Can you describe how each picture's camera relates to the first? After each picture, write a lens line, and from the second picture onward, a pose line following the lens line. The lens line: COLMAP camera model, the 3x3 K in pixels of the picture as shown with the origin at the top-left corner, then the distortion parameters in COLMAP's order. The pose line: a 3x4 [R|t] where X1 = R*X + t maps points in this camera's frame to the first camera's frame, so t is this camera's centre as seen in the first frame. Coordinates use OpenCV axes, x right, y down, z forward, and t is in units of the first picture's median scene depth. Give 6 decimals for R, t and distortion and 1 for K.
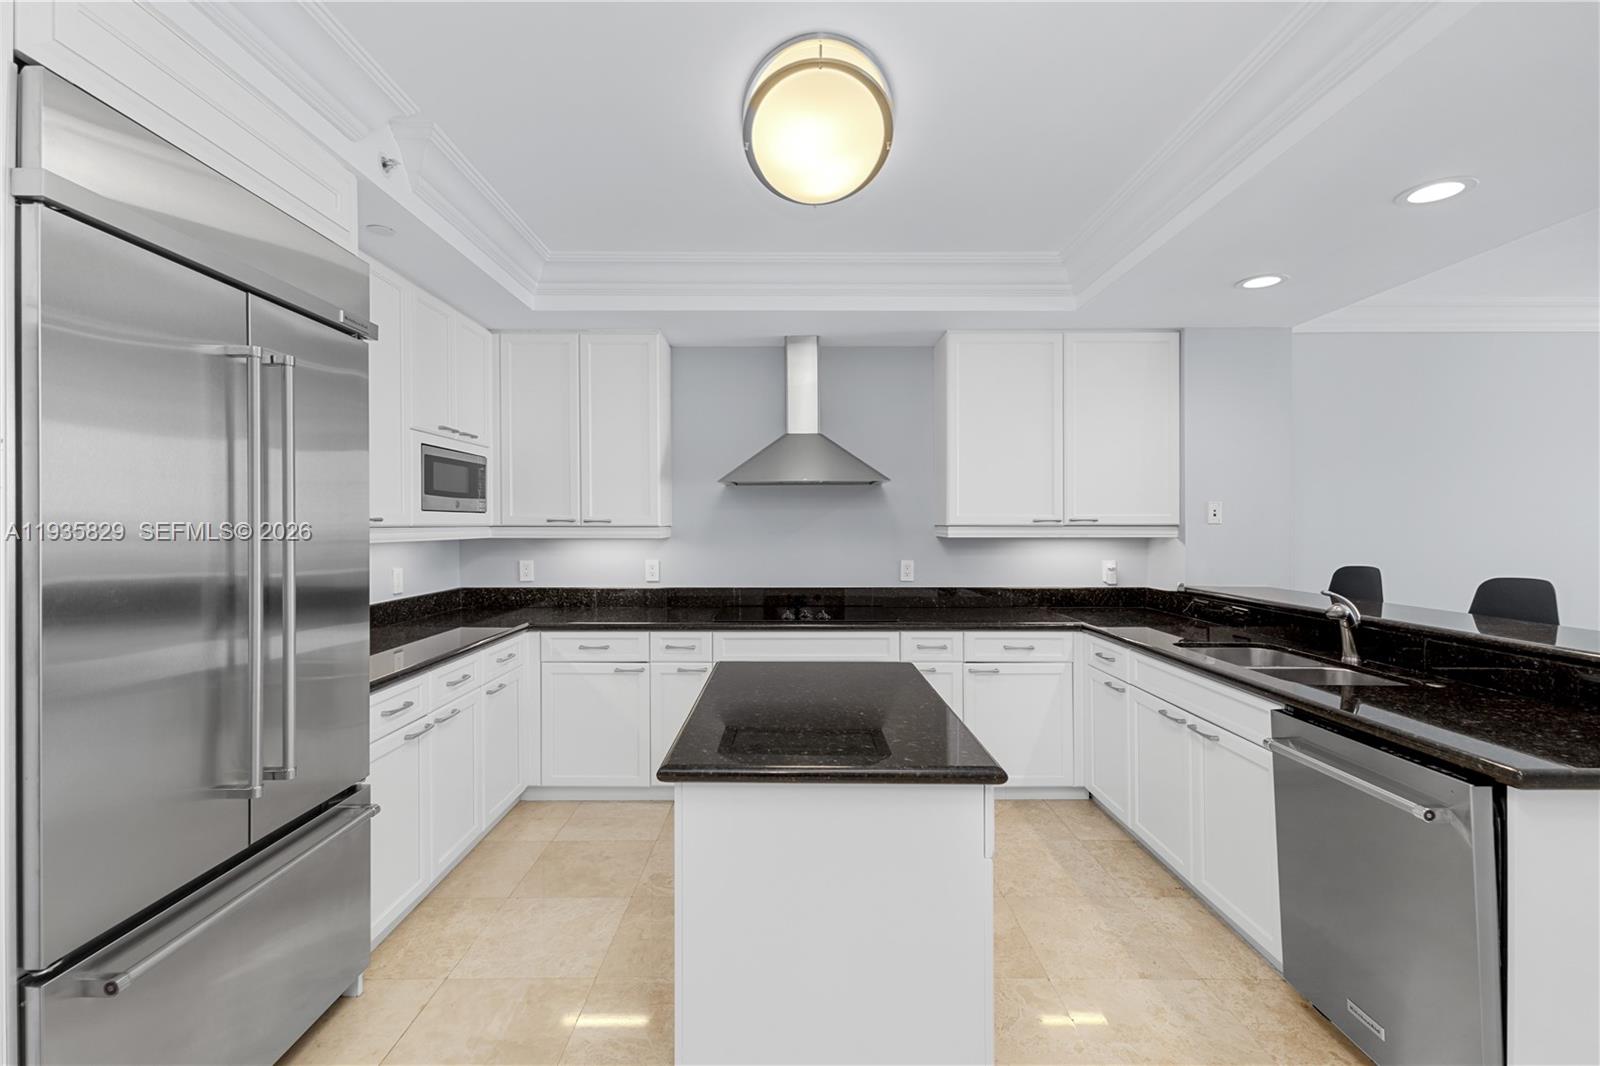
lens RADIAL K [[704.3, 0, 781.3], [0, 704.3, 520.8], [0, 0, 1]] dist [0.017060, -0.005758]
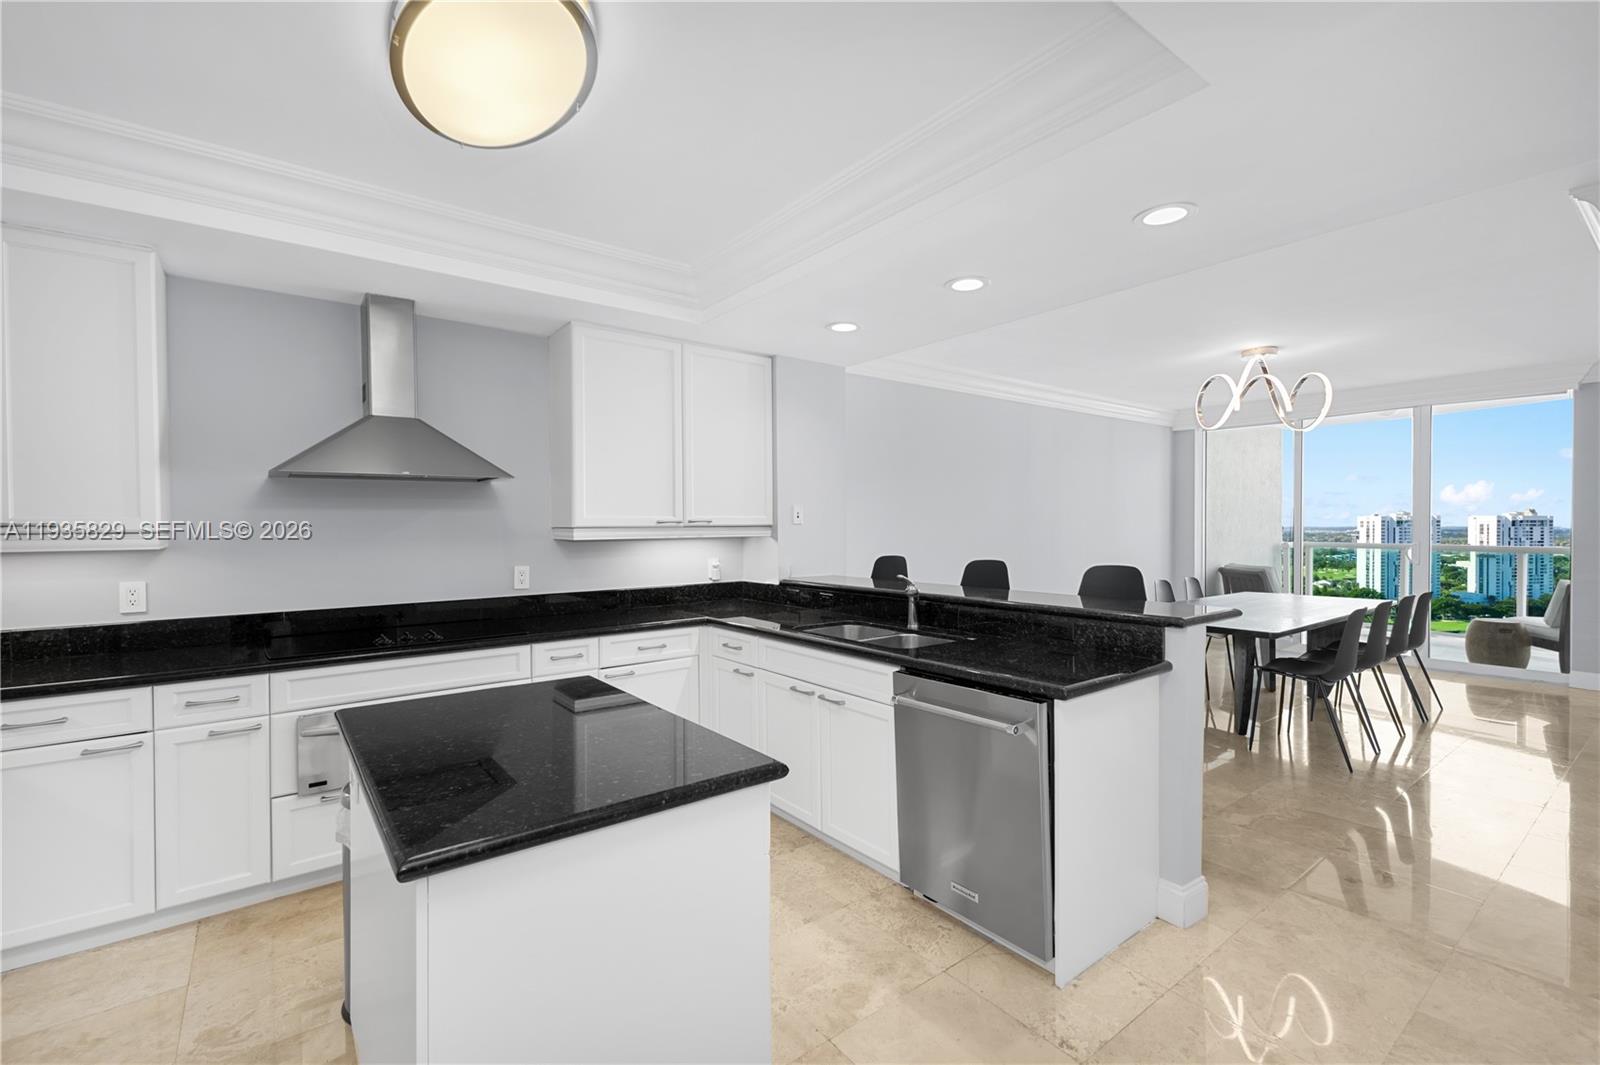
lens RADIAL K [[704.3, 0, 810.9], [0, 704.3, 525.2], [0, 0, 1]] dist [0.017060, -0.005758]
pose [[0.787401, -0.007112, 0.616400, -0.106156], [0.004619, 0.999973, 0.005639, -0.000365], [-0.616424, -0.001593, 0.787413, 0.060660]]
